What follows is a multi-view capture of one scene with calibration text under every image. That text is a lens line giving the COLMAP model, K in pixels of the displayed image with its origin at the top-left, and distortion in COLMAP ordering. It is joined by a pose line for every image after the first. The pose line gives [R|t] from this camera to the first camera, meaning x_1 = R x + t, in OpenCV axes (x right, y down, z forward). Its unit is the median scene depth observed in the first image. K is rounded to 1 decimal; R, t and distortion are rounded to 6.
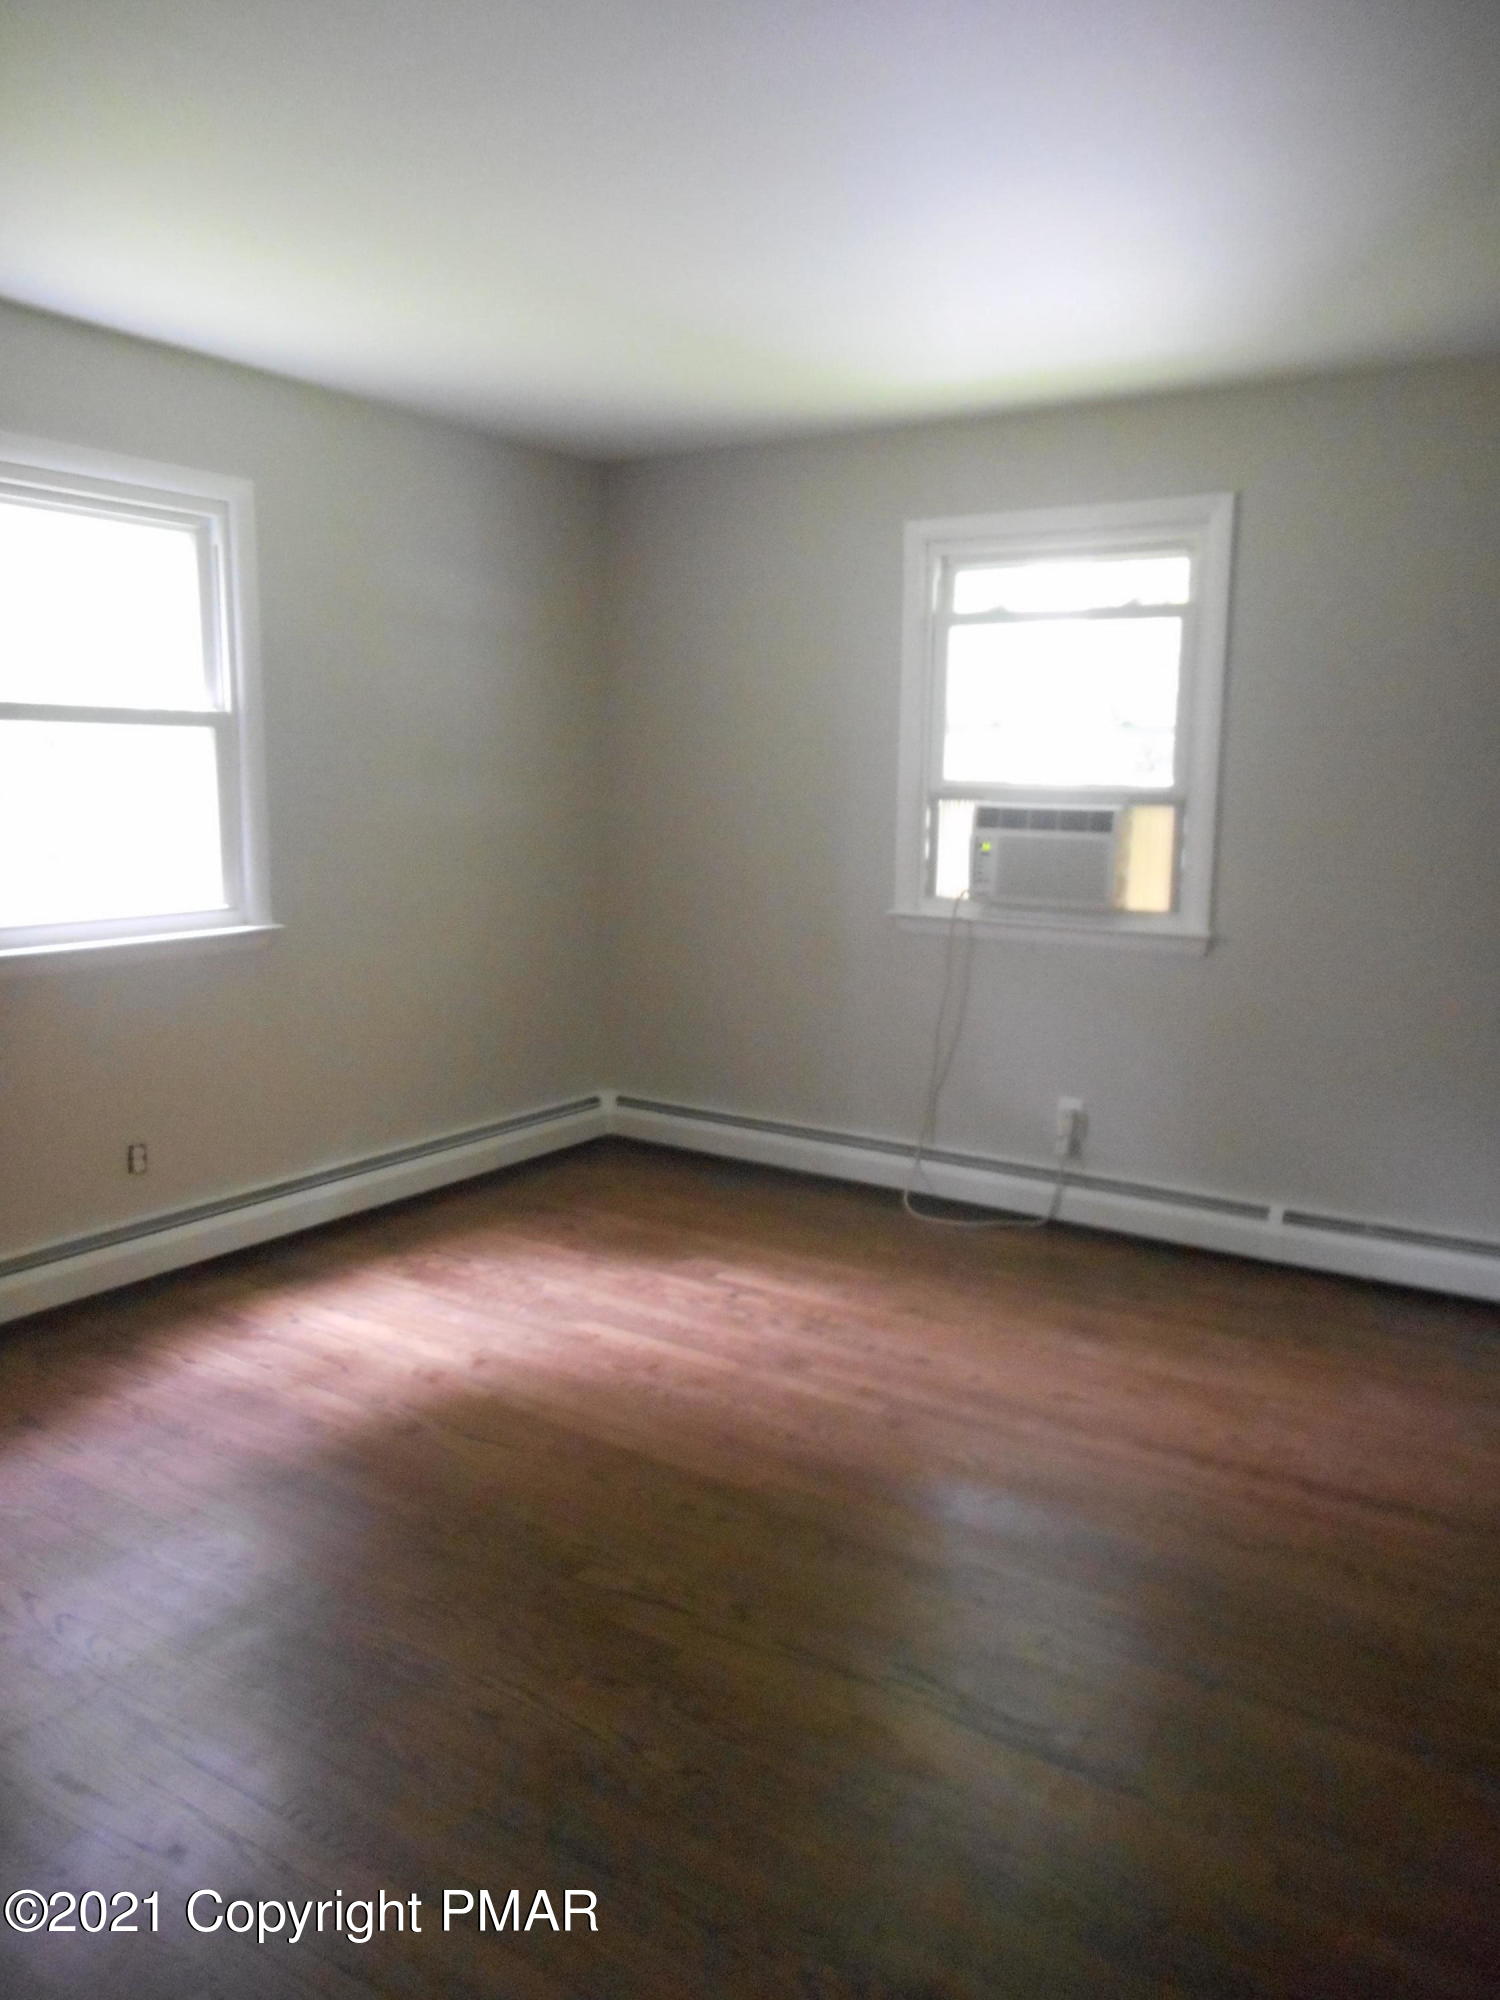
lens RADIAL K [[1482.8, 0, 750.6], [0, 1482.8, 989.8], [0, 0, 1]] dist [0.007661, -0.030041]
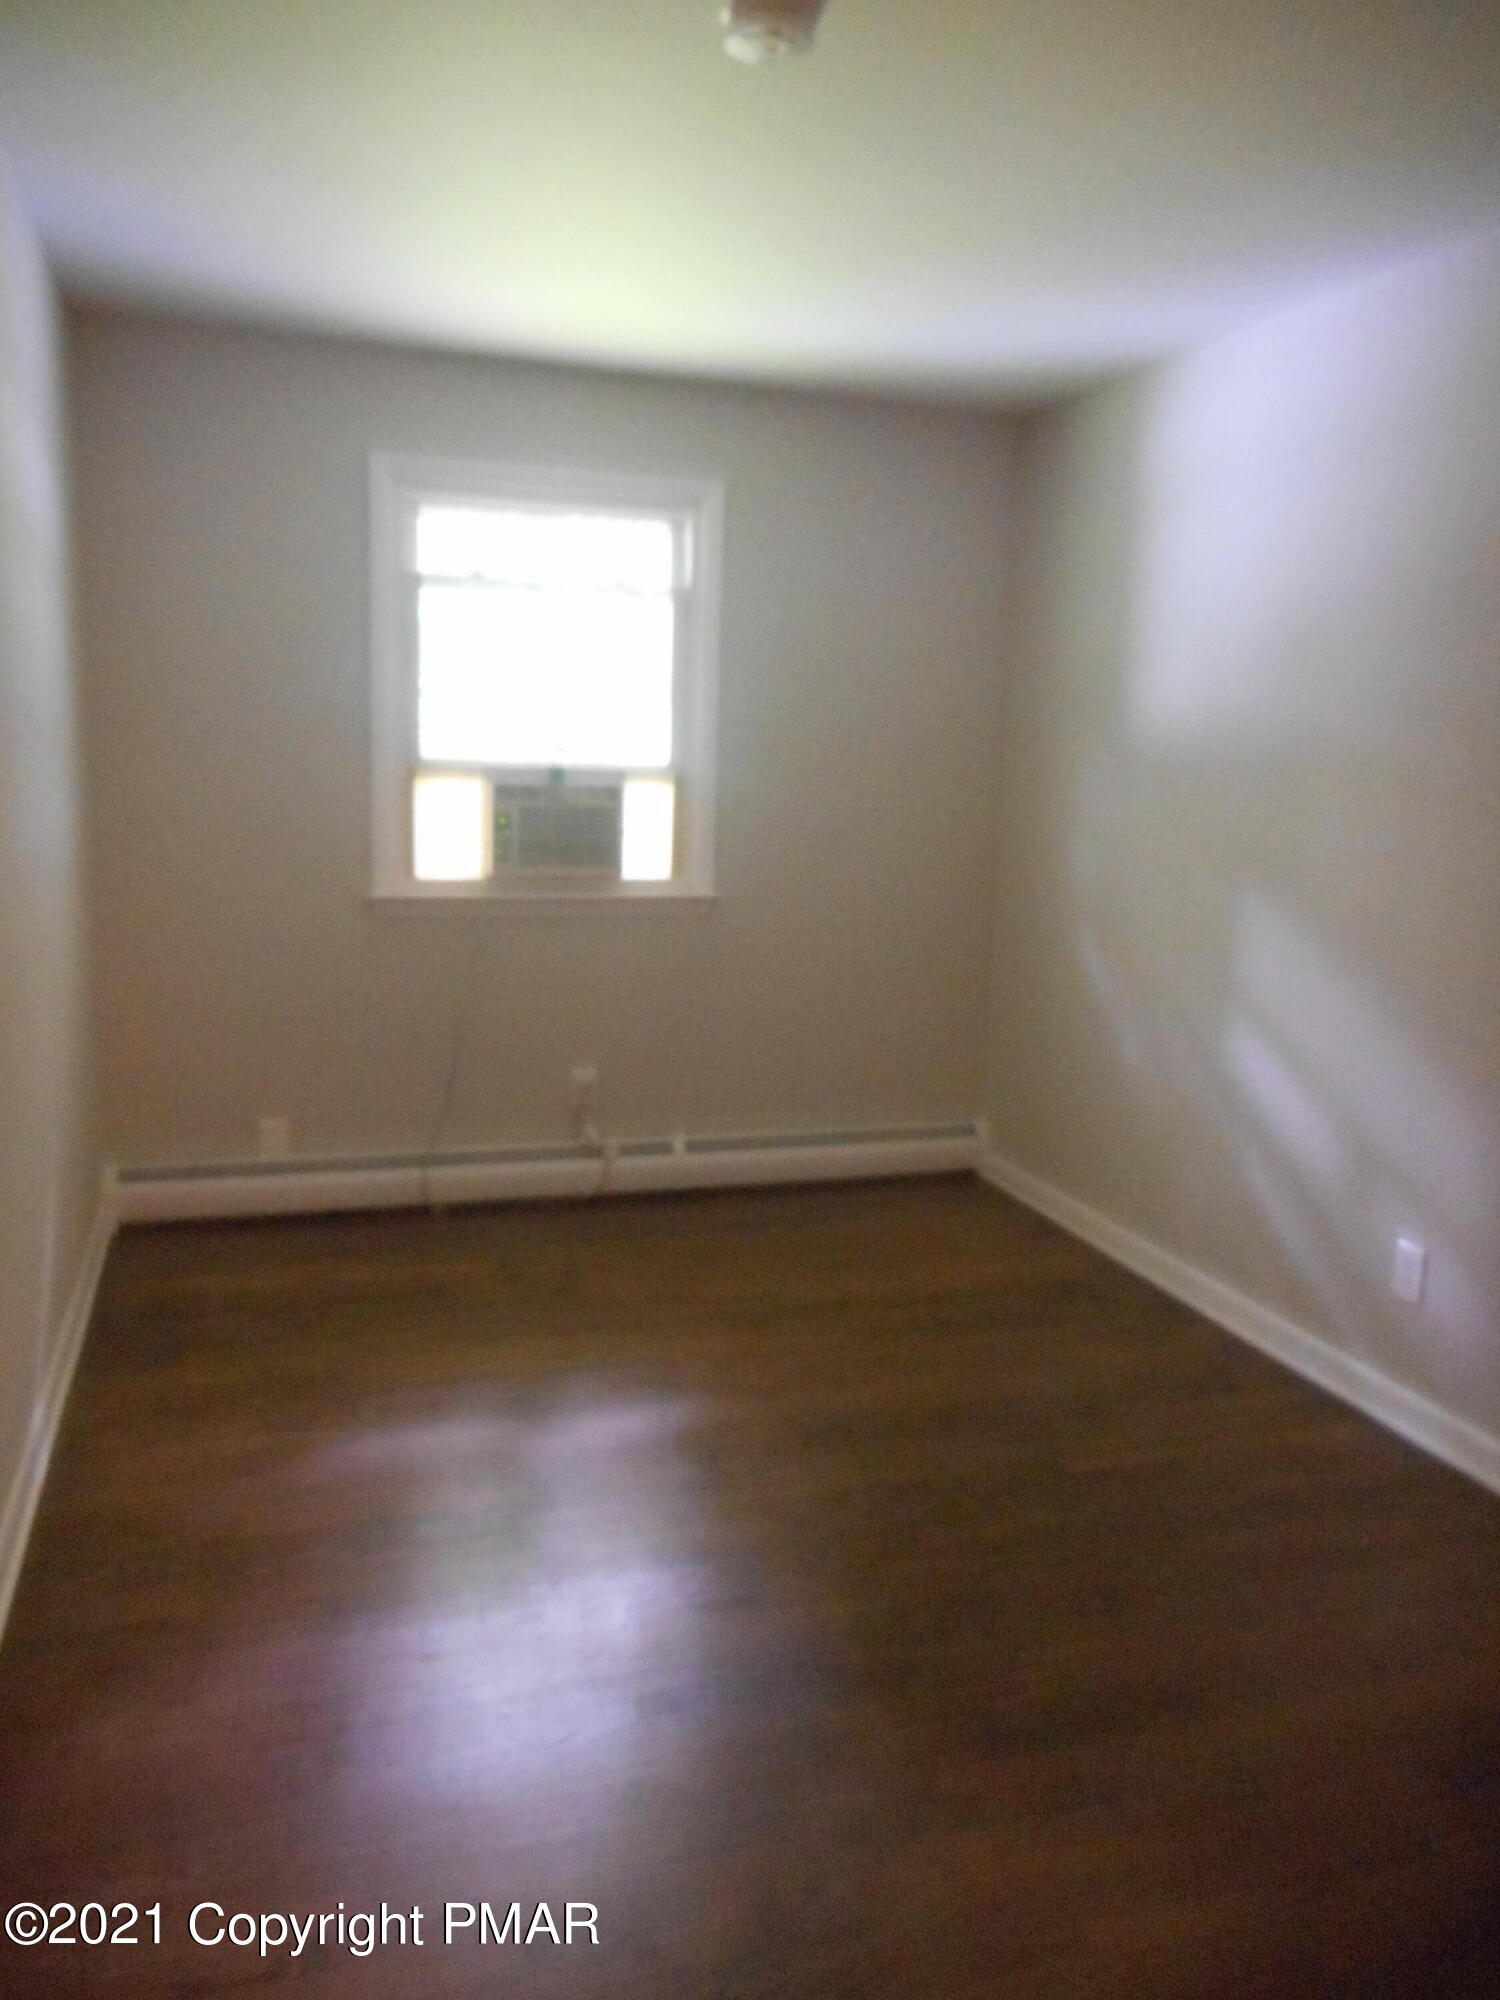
lens RADIAL K [[1482.8, 0, 750.6], [0, 1482.8, 989.8], [0, 0, 1]] dist [0.007661, -0.030041]
pose [[0.630887, -0.124450, 0.765829, -0.486969], [0.093530, 0.992053, 0.084162, -0.056599], [-0.770217, 0.018531, 0.637513, 0.288271]]
